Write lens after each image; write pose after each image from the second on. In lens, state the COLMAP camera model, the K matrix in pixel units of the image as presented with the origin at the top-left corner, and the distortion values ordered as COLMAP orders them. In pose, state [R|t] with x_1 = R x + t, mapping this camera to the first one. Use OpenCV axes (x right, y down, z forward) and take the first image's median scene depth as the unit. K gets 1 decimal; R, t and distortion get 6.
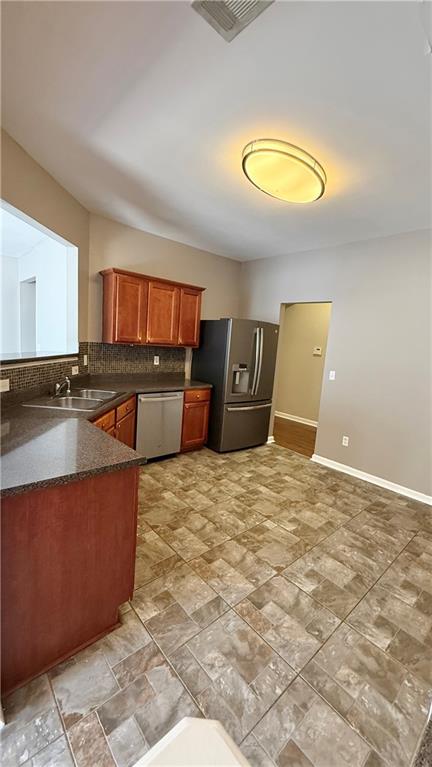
lens RADIAL K [[306.1, 0, 216.3], [0, 306.1, 383.0], [0, 0, 1]] dist [0.000932, 0.000088]
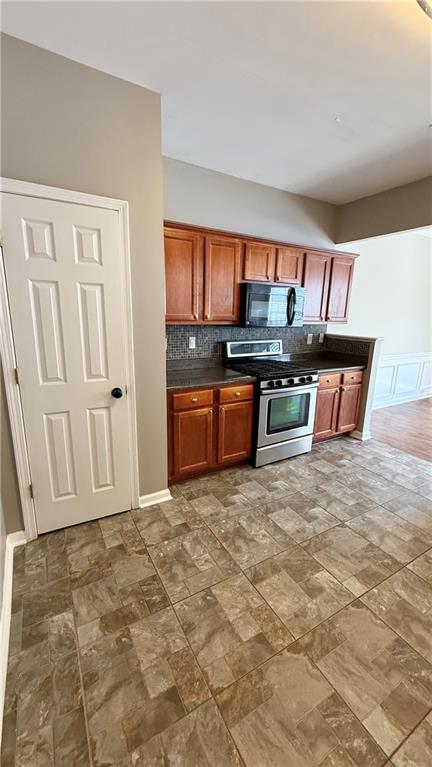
lens RADIAL K [[306.1, 0, 216.3], [0, 306.1, 383.0], [0, 0, 1]] dist [0.000932, 0.000088]
pose [[-0.974123, -0.136960, 0.179794, 0.364499], [-0.061925, 0.926778, 0.370470, -0.153785], [-0.217369, 0.349749, -0.911277, 1.356911]]
